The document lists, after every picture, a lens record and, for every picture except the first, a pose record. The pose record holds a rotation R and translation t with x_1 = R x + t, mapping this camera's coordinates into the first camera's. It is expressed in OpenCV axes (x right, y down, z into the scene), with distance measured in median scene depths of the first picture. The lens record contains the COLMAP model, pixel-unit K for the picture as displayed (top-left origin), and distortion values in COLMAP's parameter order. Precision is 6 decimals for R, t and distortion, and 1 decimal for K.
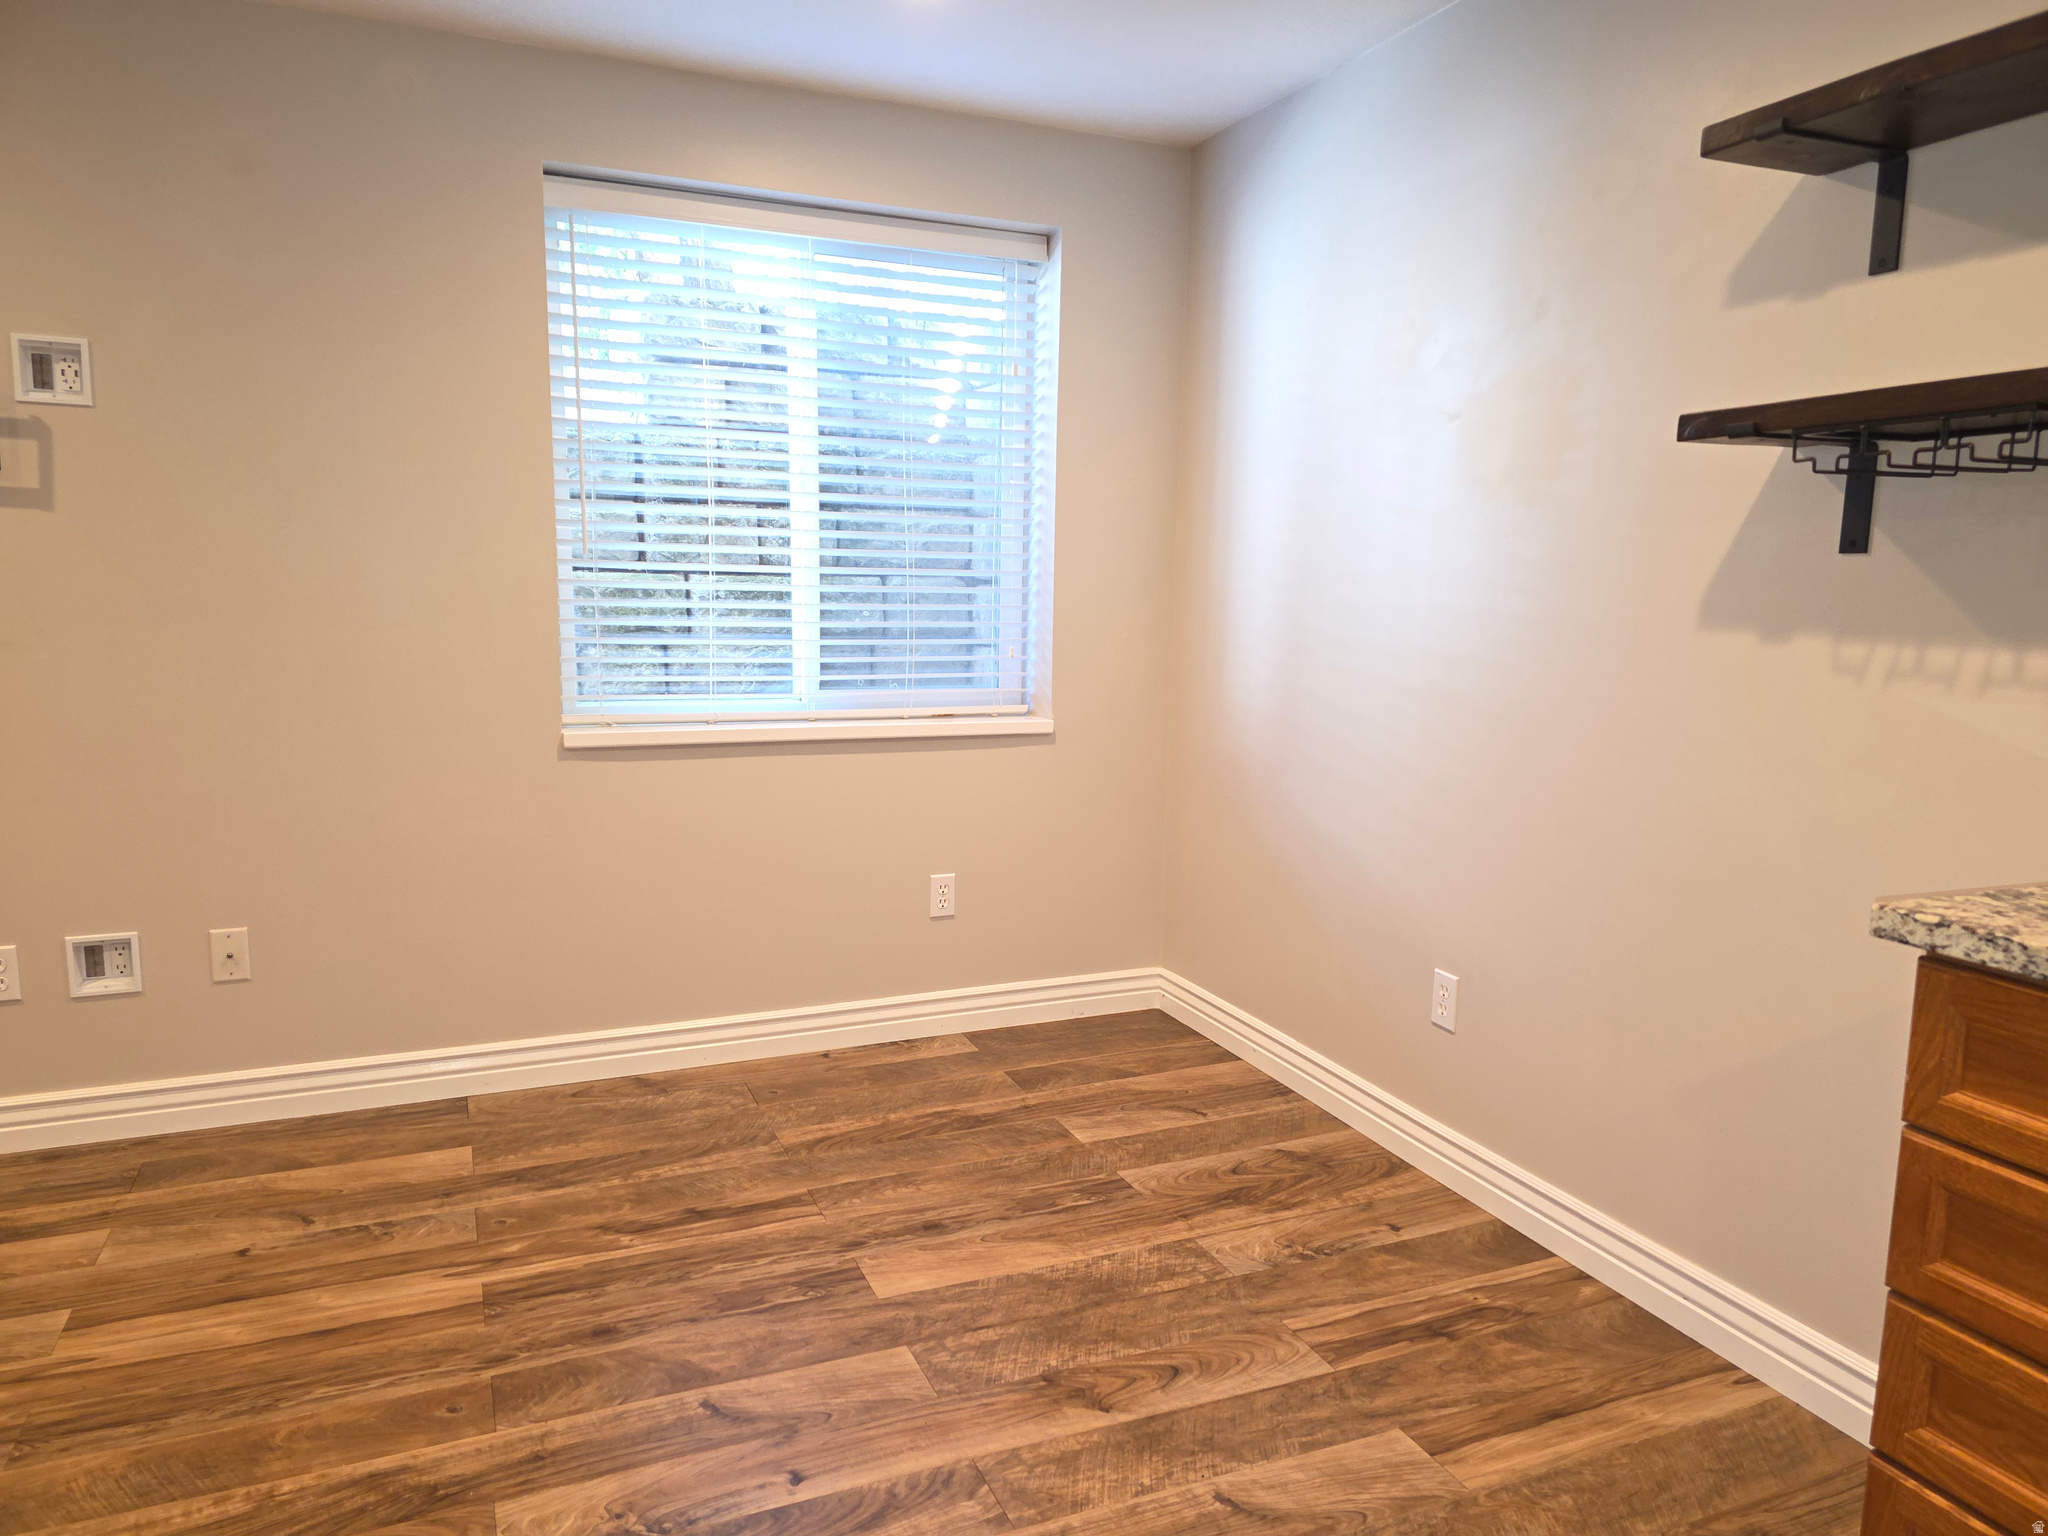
lens RADIAL K [[1370.1, 0, 1026.2], [0, 1370.1, 794.8], [0, 0, 1]] dist [0.062246, -0.045717]
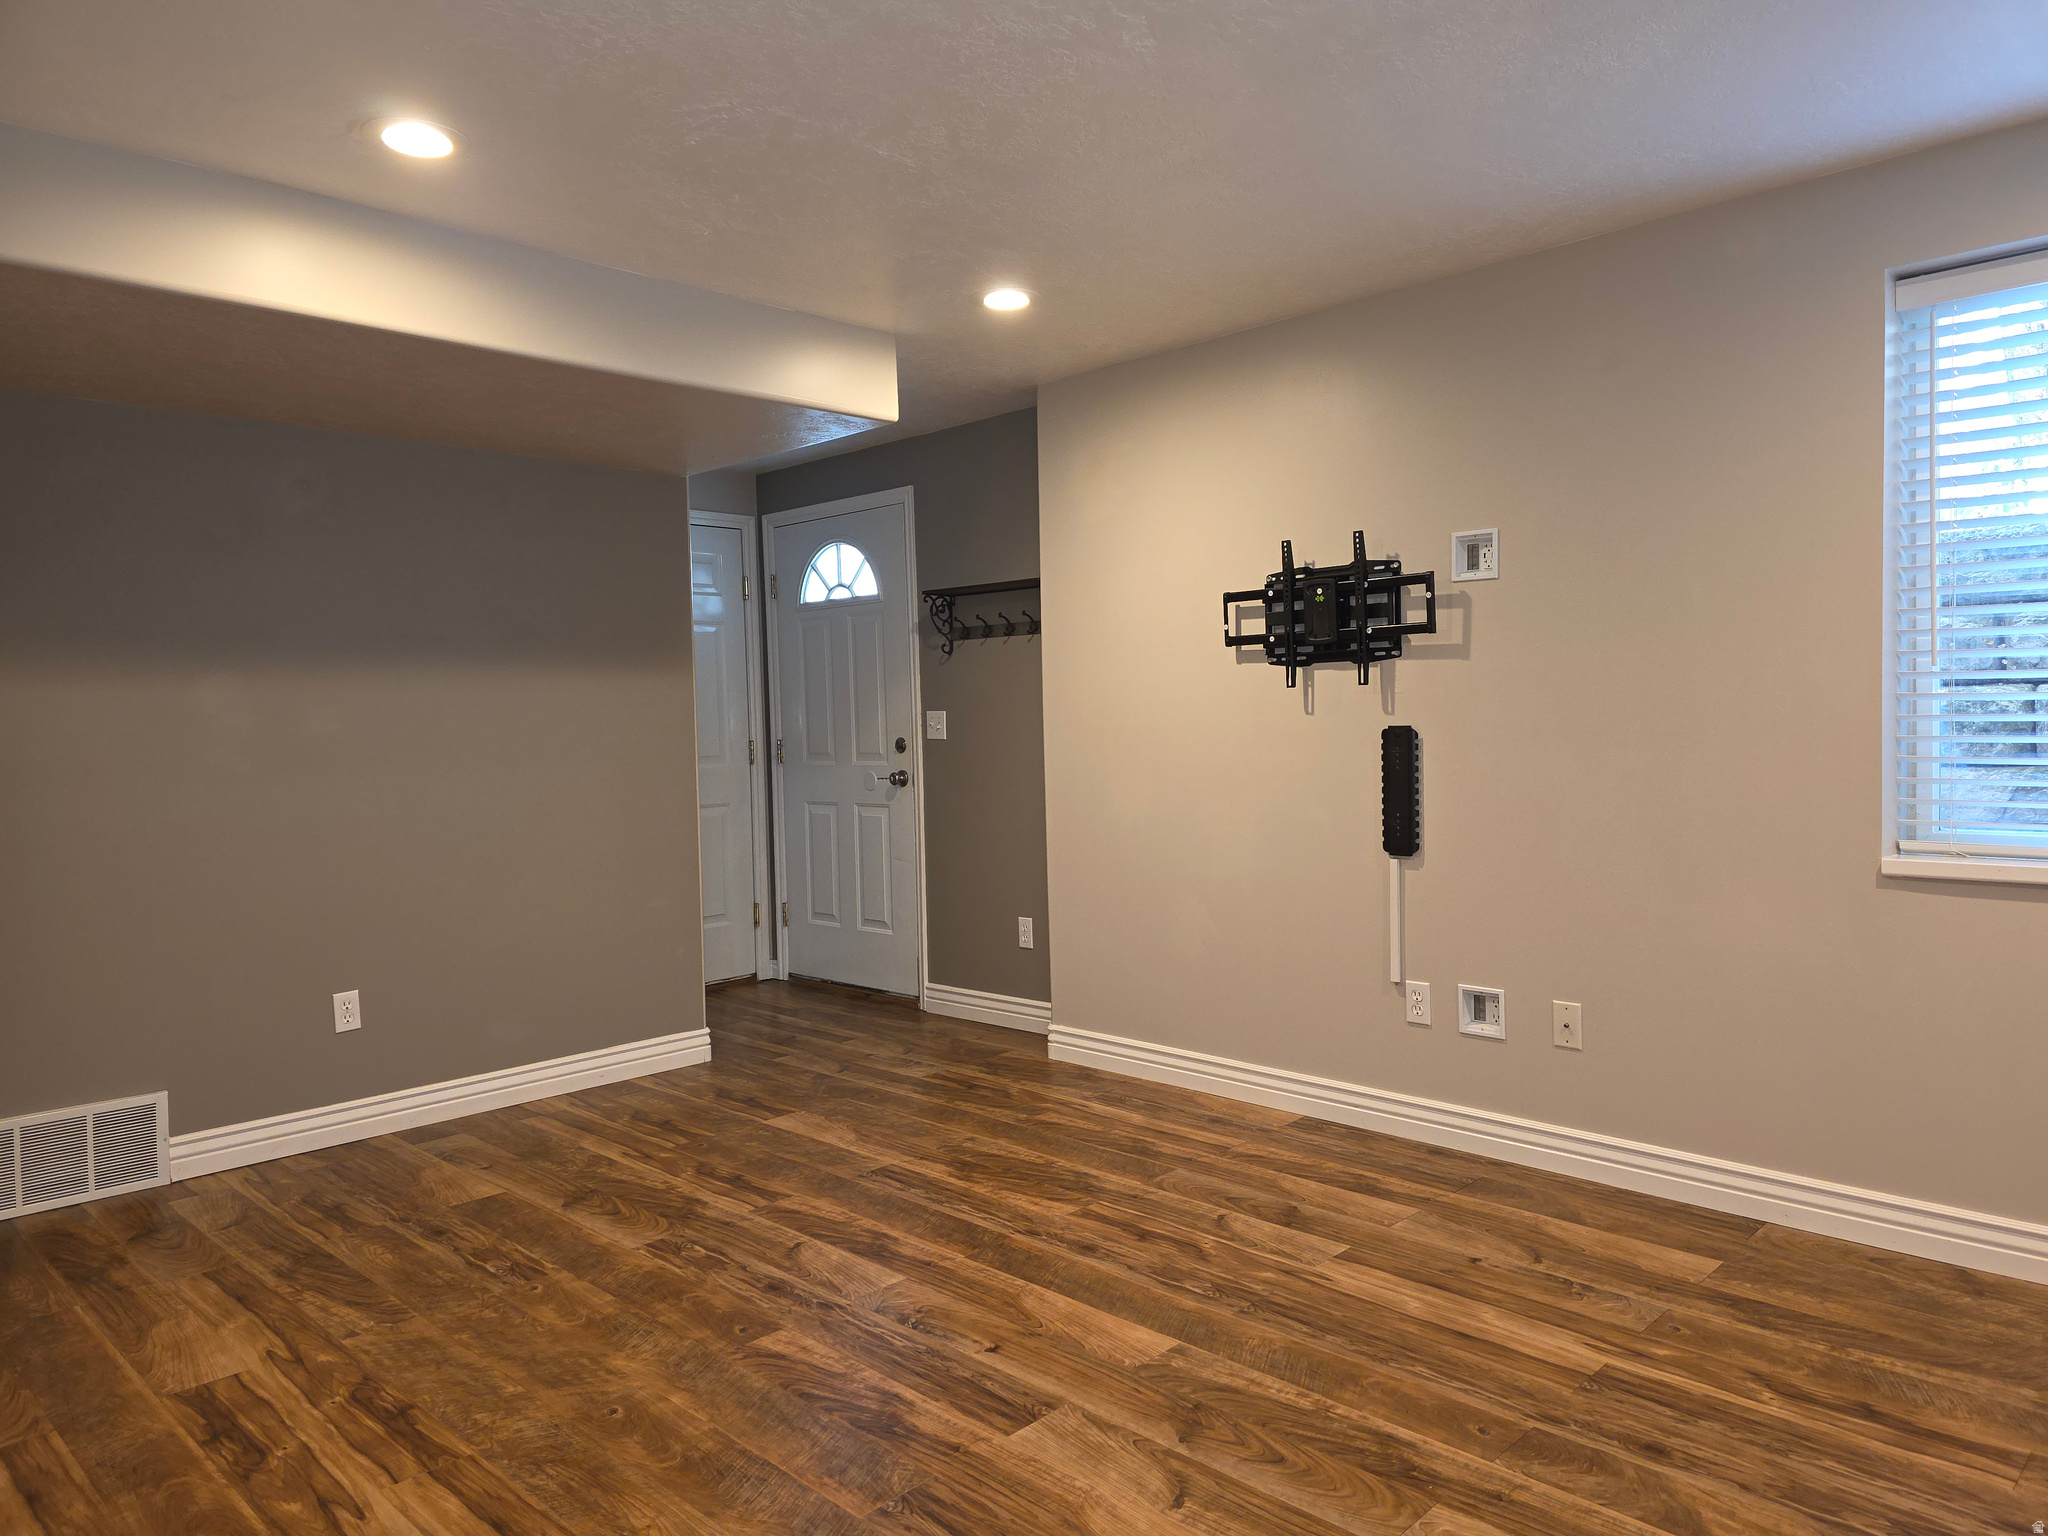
lens RADIAL K [[1371.1, 0, 1024.0], [0, 1371.1, 768.0], [0, 0, 1]] dist [0.060202, -0.041561]
pose [[0.391833, 0.017025, -0.919879, 0.369776], [-0.118690, 0.992409, -0.032190, -0.008549], [0.912349, 0.121793, 0.390879, 0.121504]]
